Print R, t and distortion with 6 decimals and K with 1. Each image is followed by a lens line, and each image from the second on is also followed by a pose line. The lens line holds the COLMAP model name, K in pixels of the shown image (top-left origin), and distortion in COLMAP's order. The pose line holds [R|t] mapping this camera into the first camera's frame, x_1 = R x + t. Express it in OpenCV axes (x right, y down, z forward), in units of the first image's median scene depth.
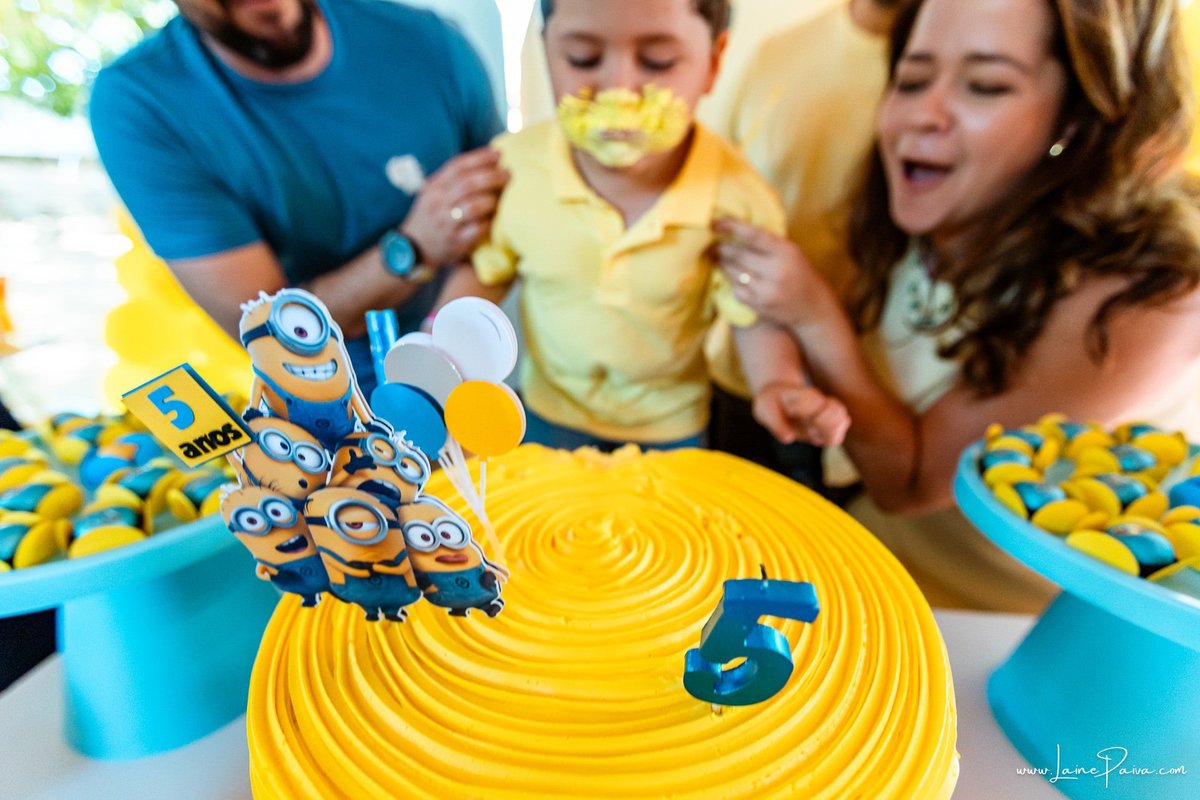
lens RADIAL K [[526.5, 0, 600.2], [0, 526.5, 396.5], [0, 0, 1]] dist [0.001223, 0.000180]
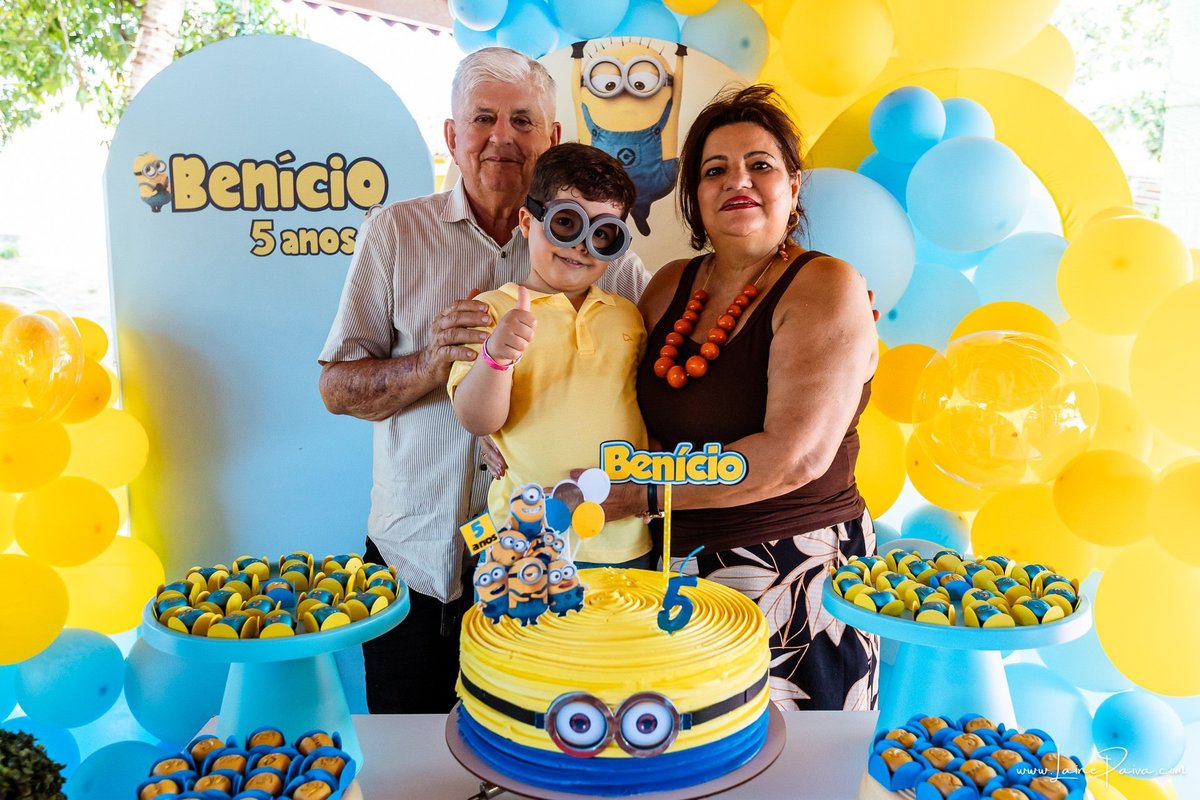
lens RADIAL K [[953.2, 0, 591.2], [0, 953.2, 400.9], [0, 0, 1]] dist [0.006567, -0.007096]
pose [[0.993451, -0.011472, 0.113680, -0.624044], [0.037483, 0.972606, -0.229419, 0.459508], [-0.107934, 0.232177, 0.966666, -3.425897]]
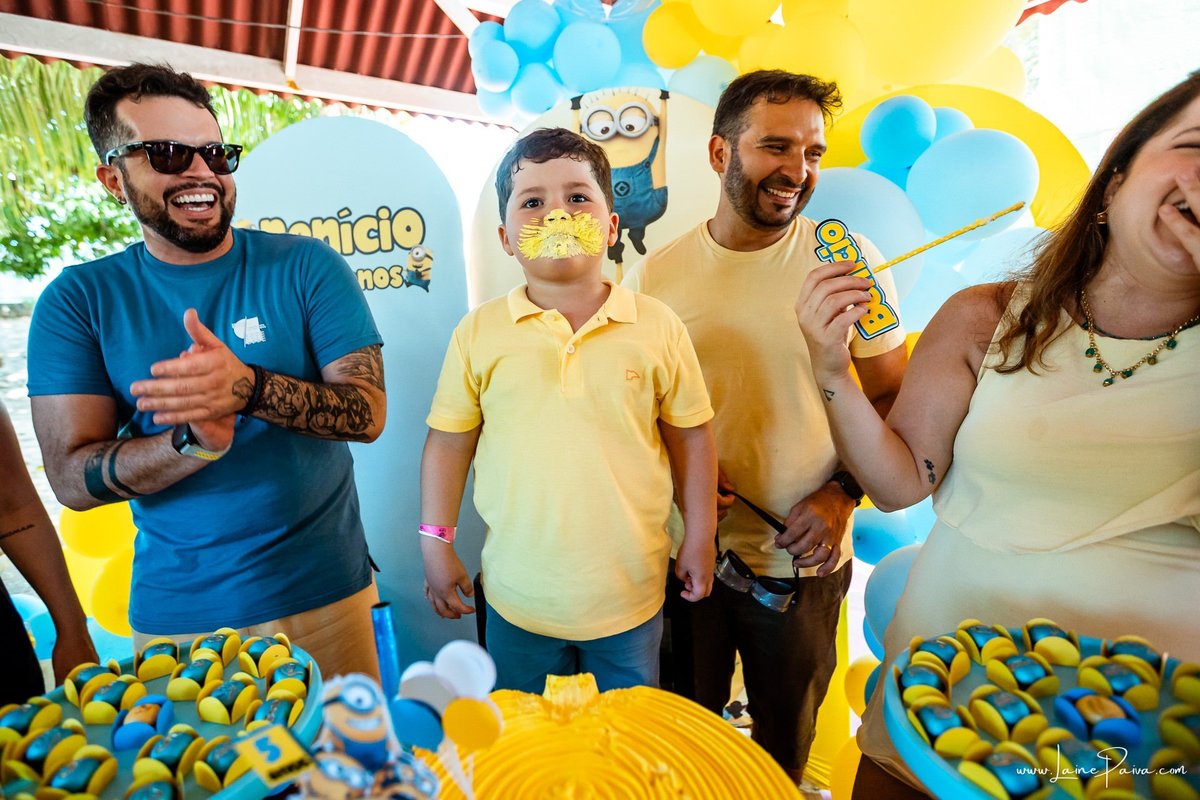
lens RADIAL K [[598.5, 0, 561.5], [0, 598.5, 372.3], [0, 0, 1]] dist [-0.061078, 0.023260]
pose [[0.998253, -0.058971, 0.003585, 0.059613], [0.058057, 0.967924, -0.244444, -0.473134], [0.010945, 0.244225, 0.969657, -0.707057]]
